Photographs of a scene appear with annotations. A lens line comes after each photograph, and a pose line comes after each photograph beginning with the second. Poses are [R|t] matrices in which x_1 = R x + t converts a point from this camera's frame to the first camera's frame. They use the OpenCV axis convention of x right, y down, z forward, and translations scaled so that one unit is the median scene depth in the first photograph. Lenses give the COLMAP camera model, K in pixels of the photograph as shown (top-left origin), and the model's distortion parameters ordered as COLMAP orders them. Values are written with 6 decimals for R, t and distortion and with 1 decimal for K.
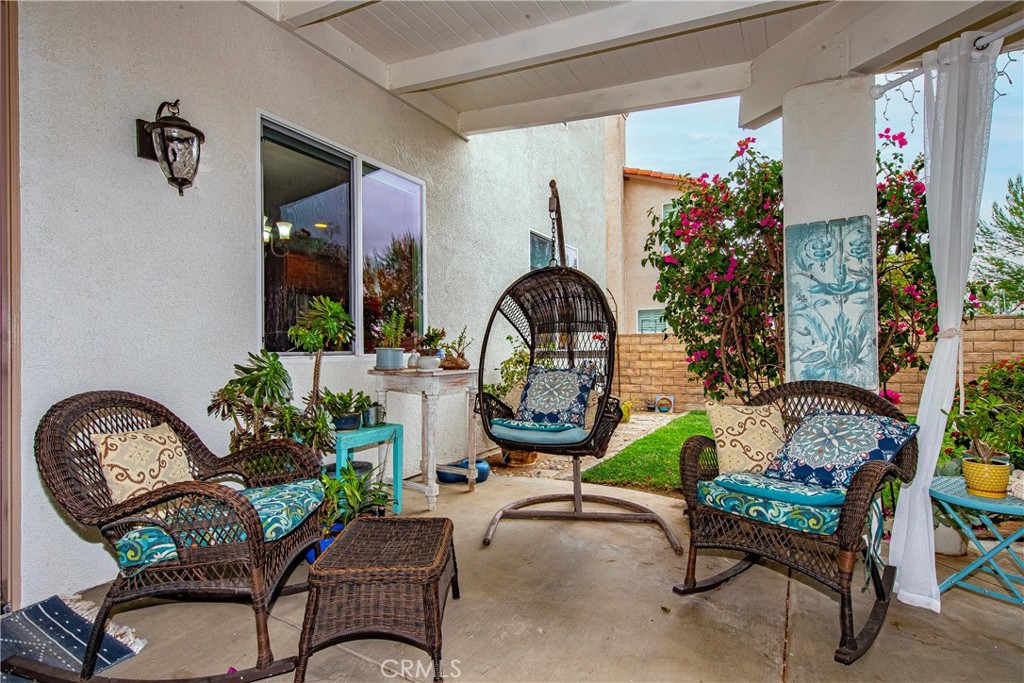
lens RADIAL K [[478.6, 0, 510.8], [0, 478.6, 343.4], [0, 0, 1]] dist [0.004578, 0.000302]
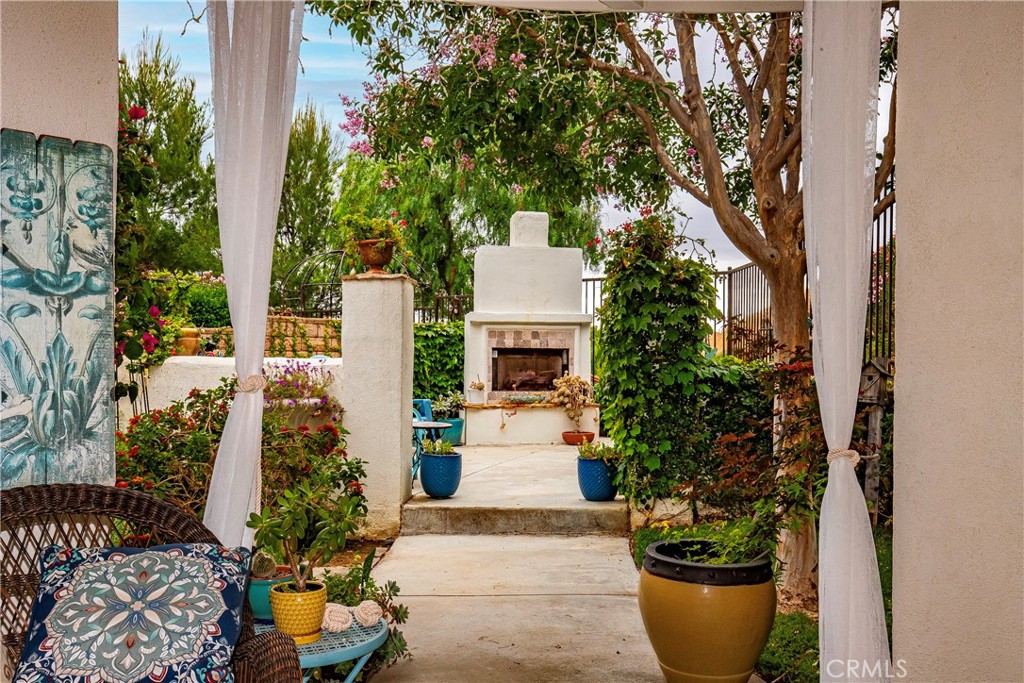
lens RADIAL K [[953.8, 0, 513.1], [0, 953.8, 345.1], [0, 0, 1]] dist [0.048063, 0.000000]
pose [[0.194034, 0.026720, 0.980631, -0.165341], [-0.021030, 0.999513, -0.023074, -0.040449], [-0.980769, -0.016146, 0.194501, 0.368921]]
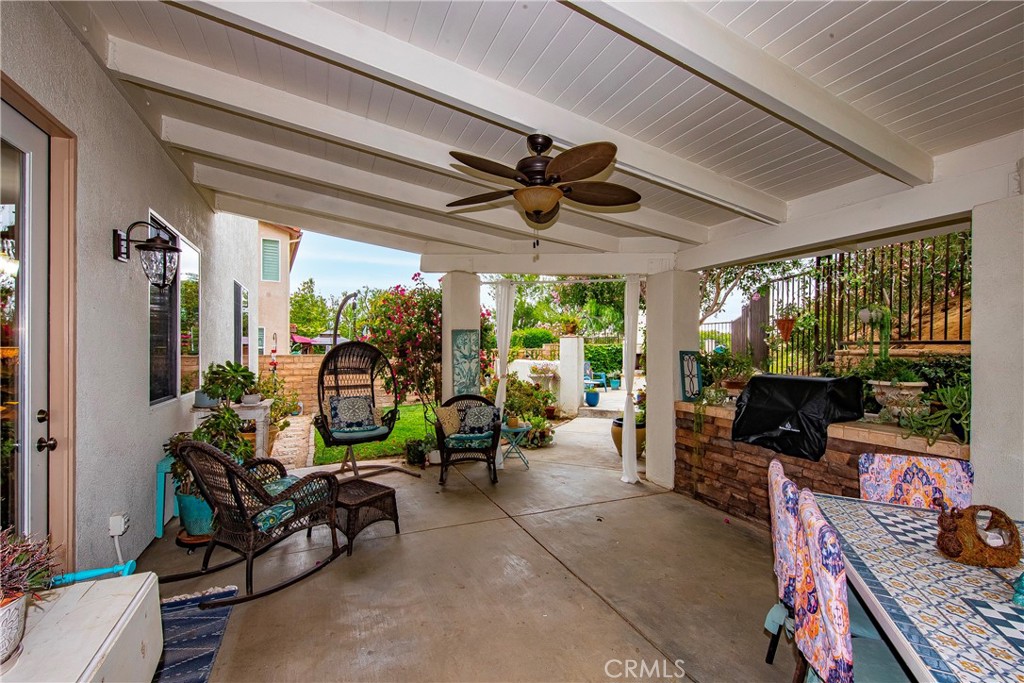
lens RADIAL K [[414.0, 0, 512.5], [0, 414.0, 348.2], [0, 0, 1]] dist [0.000077, -0.000003]
pose [[0.565424, 0.013909, 0.824683, -0.996802], [-0.015824, 0.999857, -0.006015, -0.151457], [-0.824649, -0.009649, 0.565563, -0.428568]]
